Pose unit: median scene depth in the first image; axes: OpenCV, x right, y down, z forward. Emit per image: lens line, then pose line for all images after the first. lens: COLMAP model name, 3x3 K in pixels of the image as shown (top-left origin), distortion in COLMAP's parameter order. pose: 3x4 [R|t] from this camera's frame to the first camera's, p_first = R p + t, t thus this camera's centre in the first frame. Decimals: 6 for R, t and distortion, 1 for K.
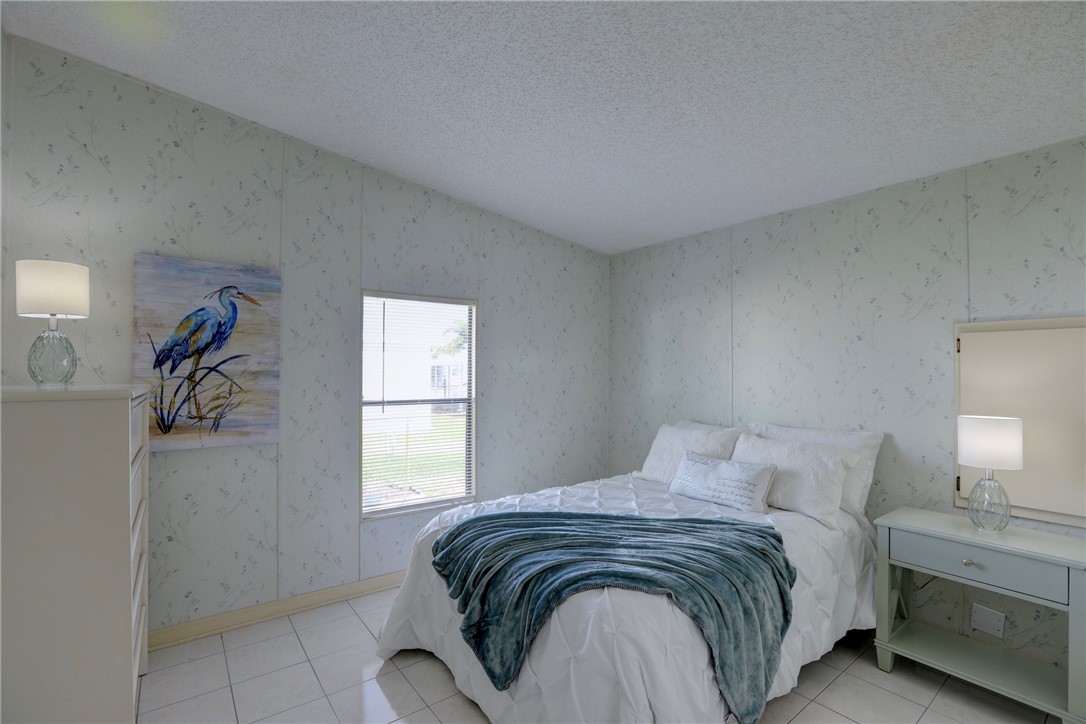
lens RADIAL K [[495.9, 0, 543.0], [0, 495.9, 362.0], [0, 0, 1]] dist [-0.024075, 0.000360]
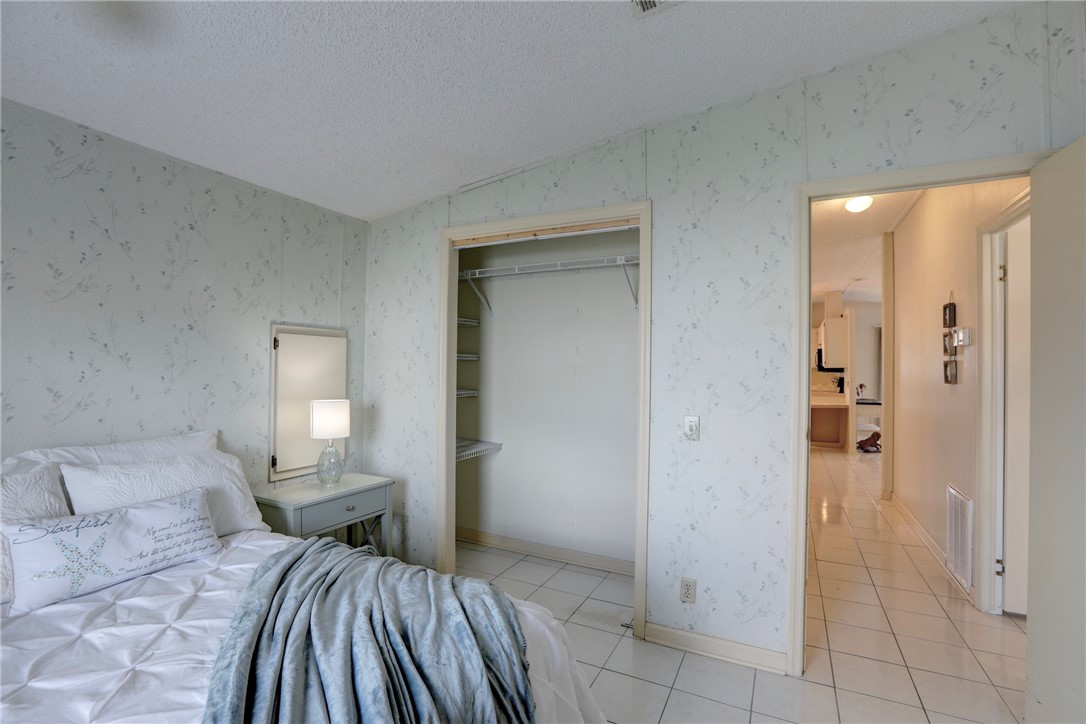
lens RADIAL K [[495.9, 0, 543.0], [0, 495.9, 362.0], [0, 0, 1]] dist [-0.024075, 0.000360]
pose [[-0.438235, 0.004165, 0.898851, -0.486037], [-0.025556, 0.999527, -0.017091, 0.014205], [-0.898497, -0.030460, -0.437921, 0.929303]]
